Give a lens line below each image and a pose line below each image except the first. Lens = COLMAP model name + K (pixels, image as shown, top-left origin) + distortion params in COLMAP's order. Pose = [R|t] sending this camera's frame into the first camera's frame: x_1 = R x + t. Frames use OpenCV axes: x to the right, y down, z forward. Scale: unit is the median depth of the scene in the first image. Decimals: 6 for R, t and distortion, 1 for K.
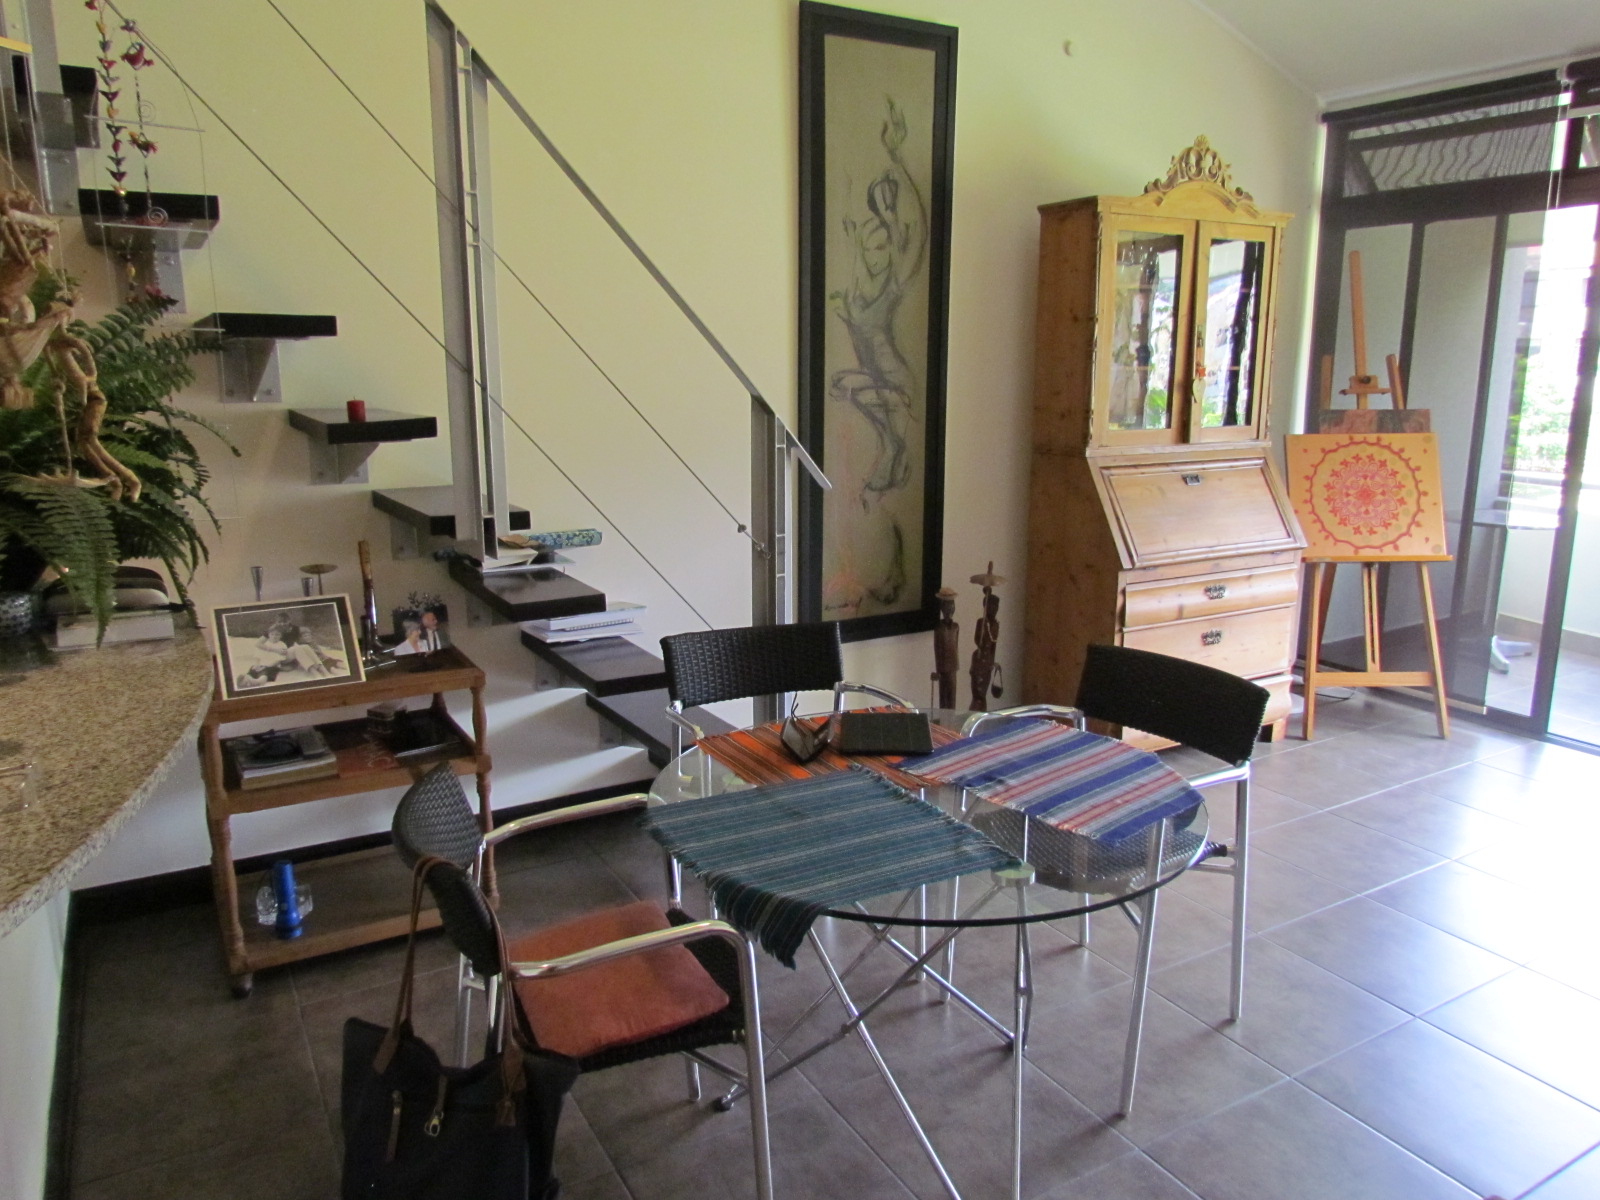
lens RADIAL K [[1143.9, 0, 800.0], [0, 1143.9, 600.0], [0, 0, 1]] dist [-0.006250, -0.007355]
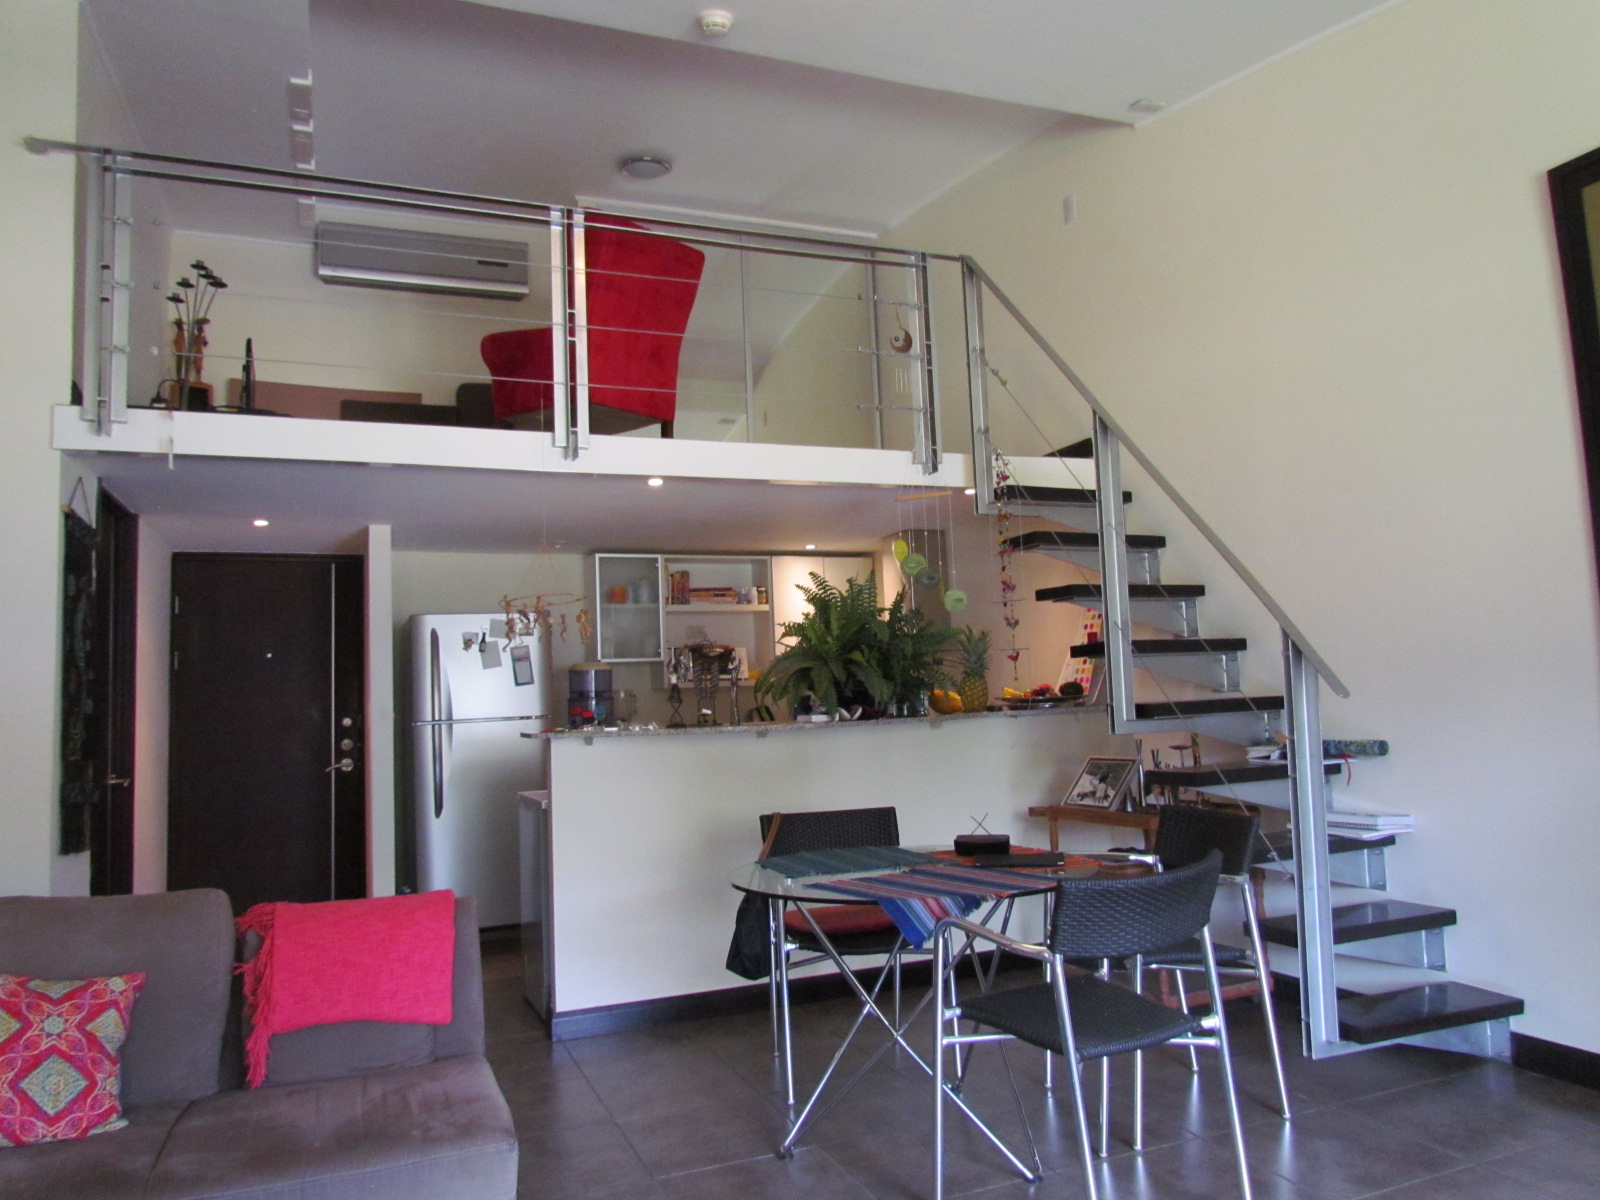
lens RADIAL K [[1143.9, 0, 800.0], [0, 1143.9, 600.0], [0, 0, 1]] dist [-0.006250, -0.007355]
pose [[-0.131620, -0.090372, -0.987172, 1.279743], [-0.163473, 0.984181, -0.068302, -0.036916], [0.977729, 0.152386, -0.144311, 0.802400]]
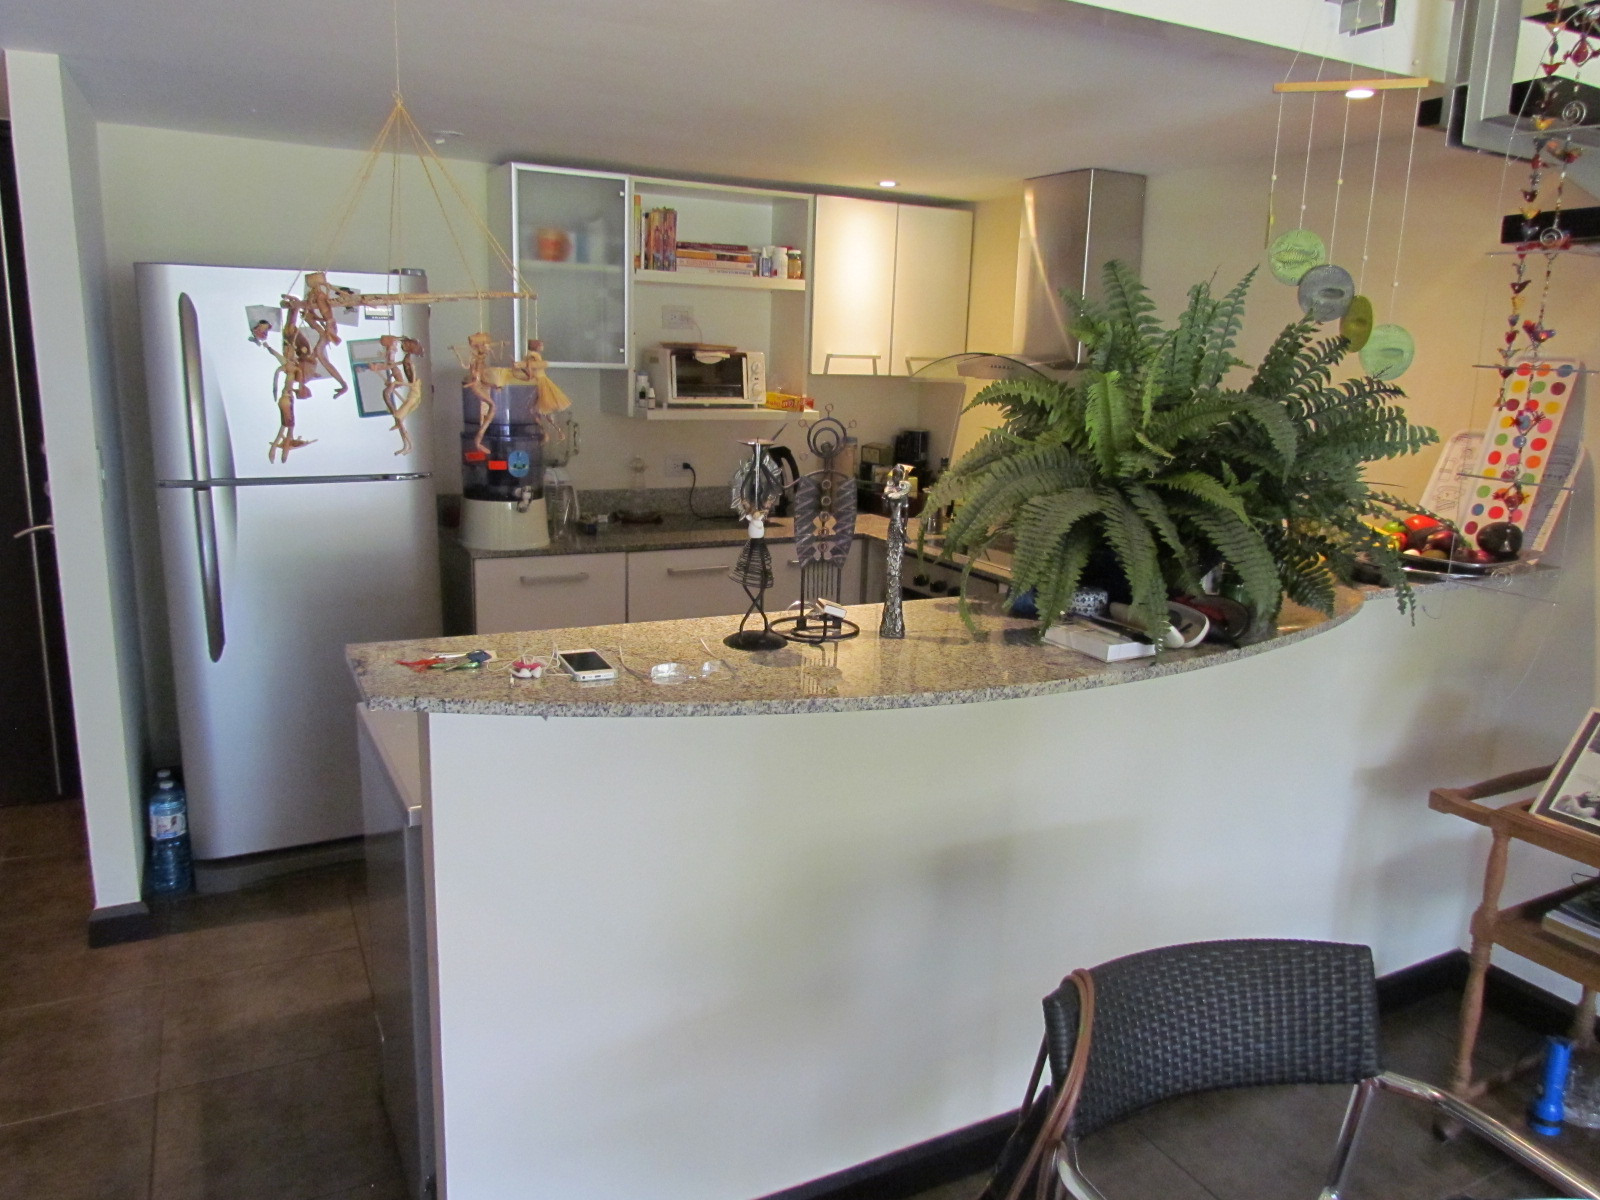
lens RADIAL K [[1143.9, 0, 800.0], [0, 1143.9, 600.0], [0, 0, 1]] dist [-0.006250, -0.007355]
pose [[-0.040486, 0.205924, -0.977730, 0.292022], [-0.235147, 0.949085, 0.209628, -0.106797], [0.971116, 0.238398, 0.009998, 0.431147]]
